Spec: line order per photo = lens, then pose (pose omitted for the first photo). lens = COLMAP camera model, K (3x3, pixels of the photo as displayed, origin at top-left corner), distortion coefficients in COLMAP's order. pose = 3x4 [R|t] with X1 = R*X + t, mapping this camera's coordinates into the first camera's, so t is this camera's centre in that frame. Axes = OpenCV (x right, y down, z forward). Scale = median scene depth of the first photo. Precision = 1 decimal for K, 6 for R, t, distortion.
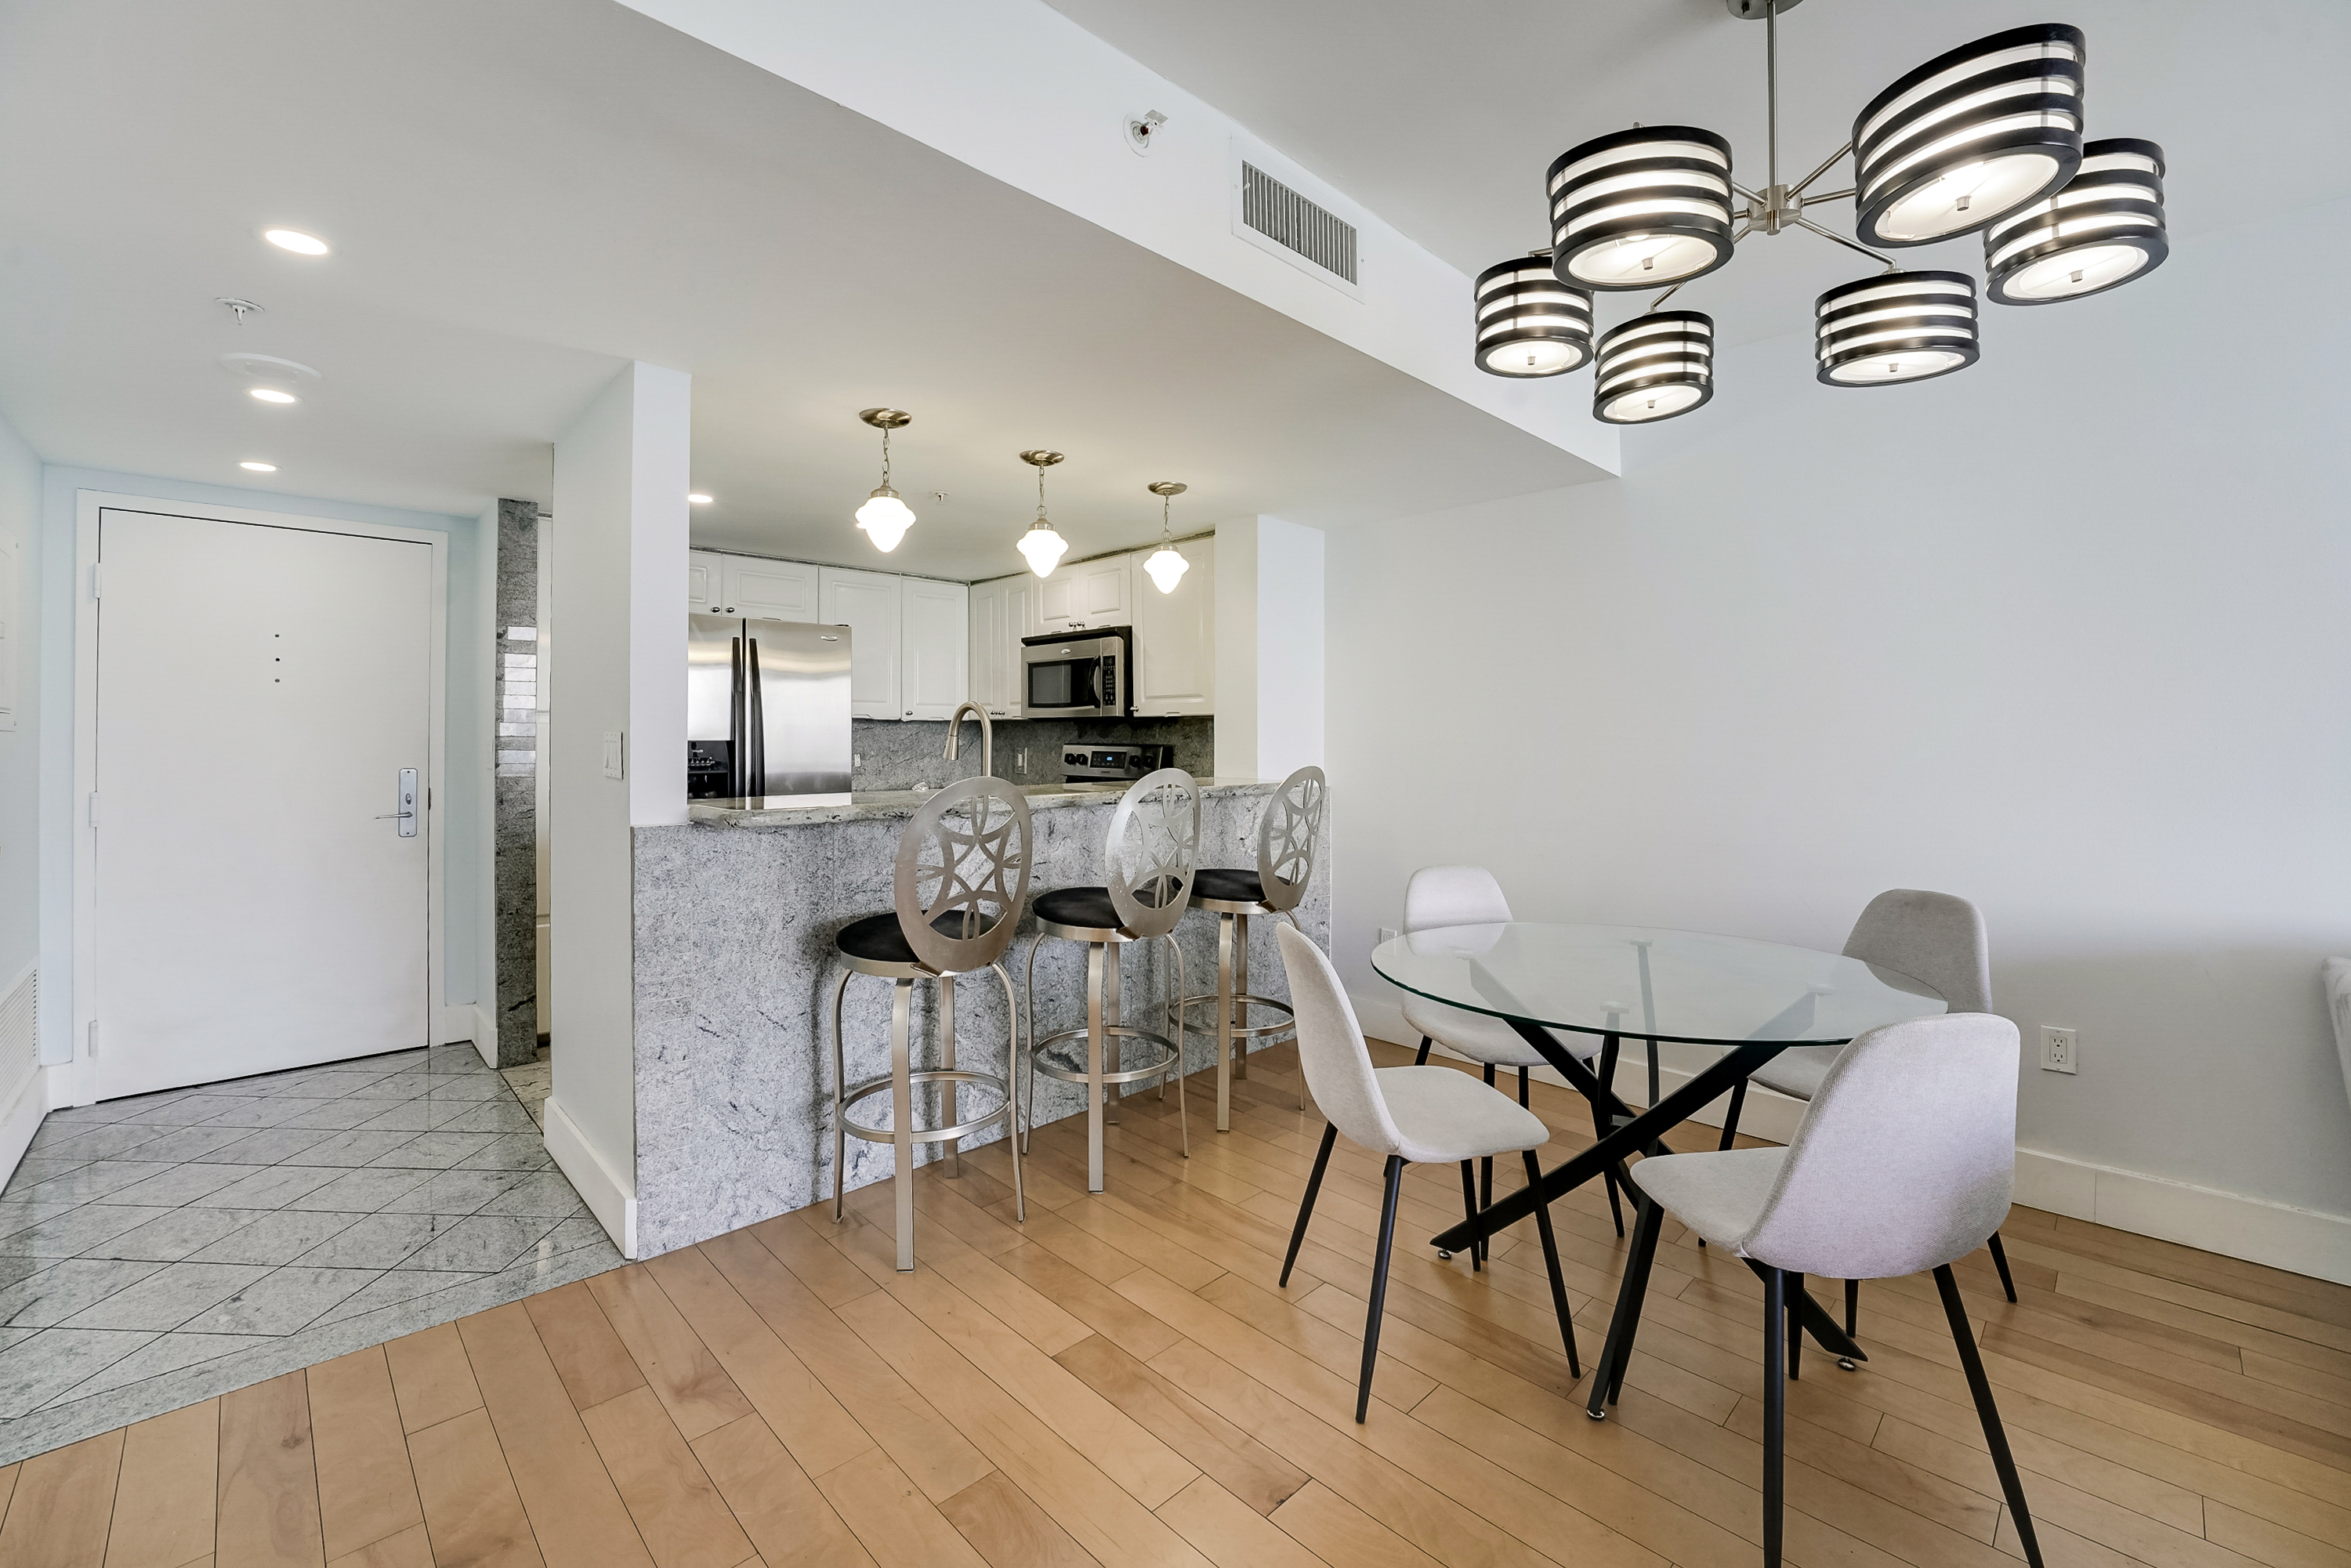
lens RADIAL K [[977.9, 0, 1175.4], [0, 977.9, 723.7], [0, 0, 1]] dist [-0.000768, -0.000128]
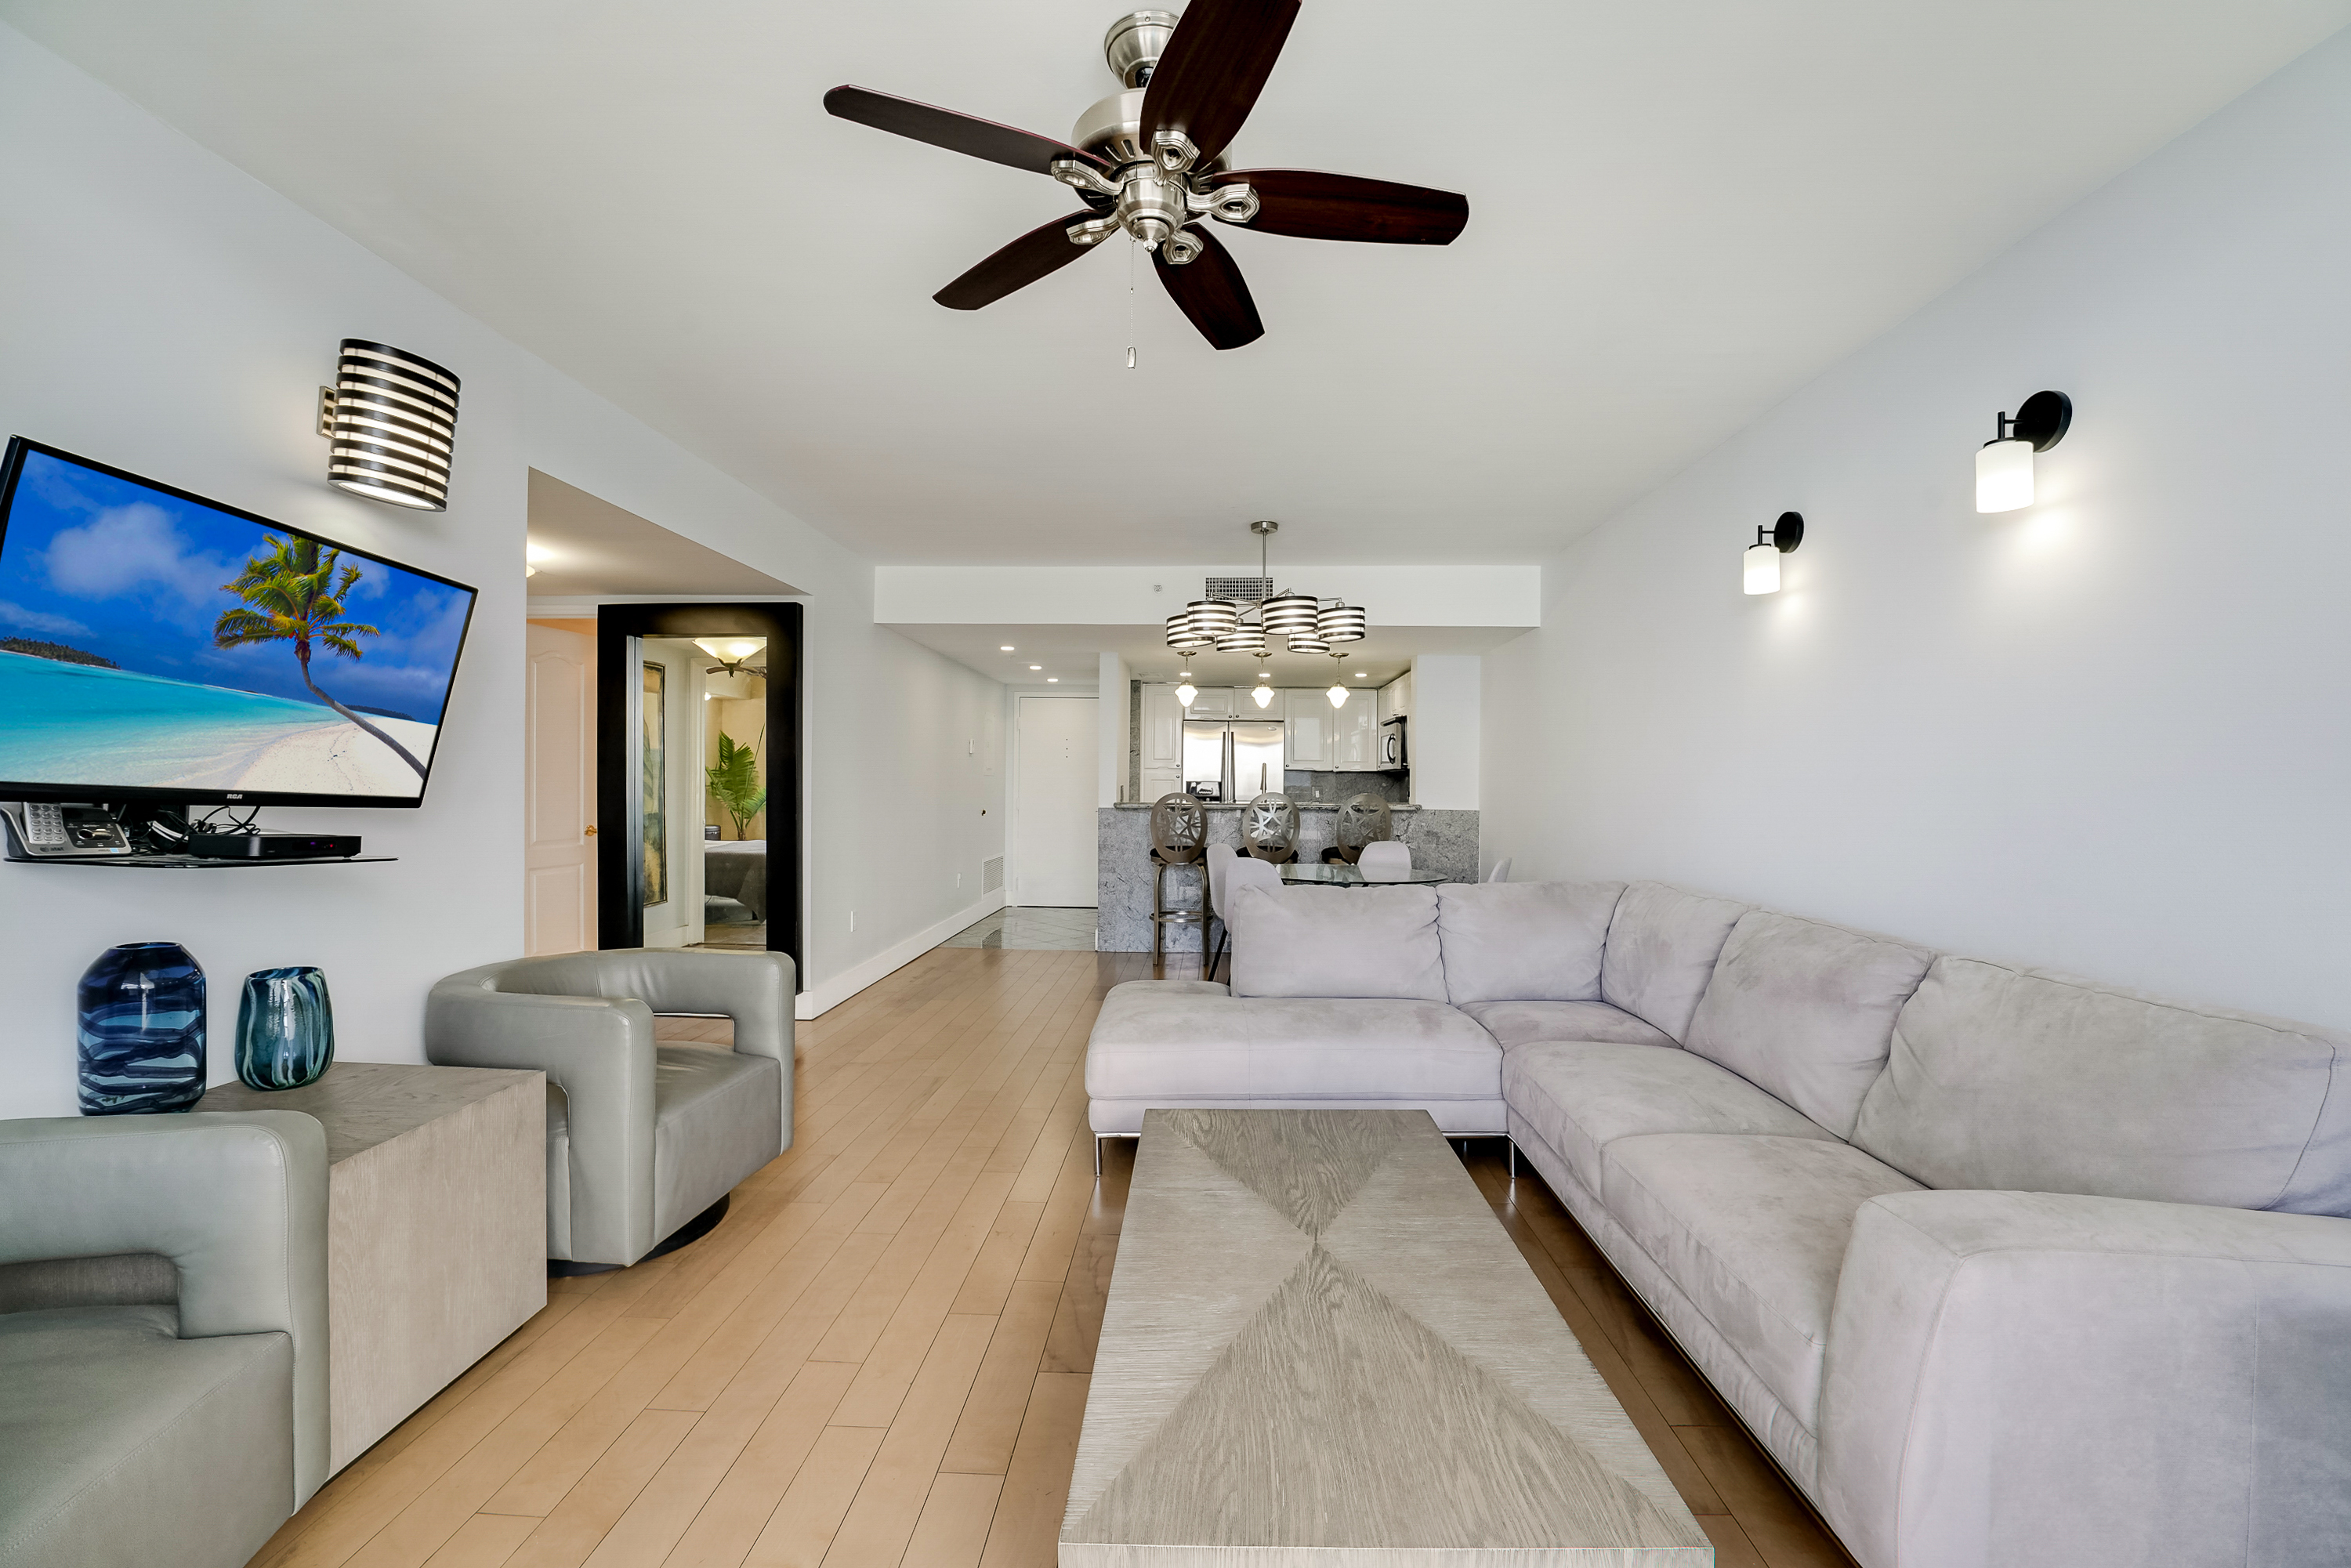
lens RADIAL K [[976.5, 0, 1175.5], [0, 976.5, 784.0], [0, 0, 1]] dist [-0.001461, -0.000048]
pose [[0.687052, 0.007966, -0.726565, 0.907395], [0.007814, 0.999801, 0.018350, -0.009207], [0.726566, -0.018285, 0.686853, -0.447640]]
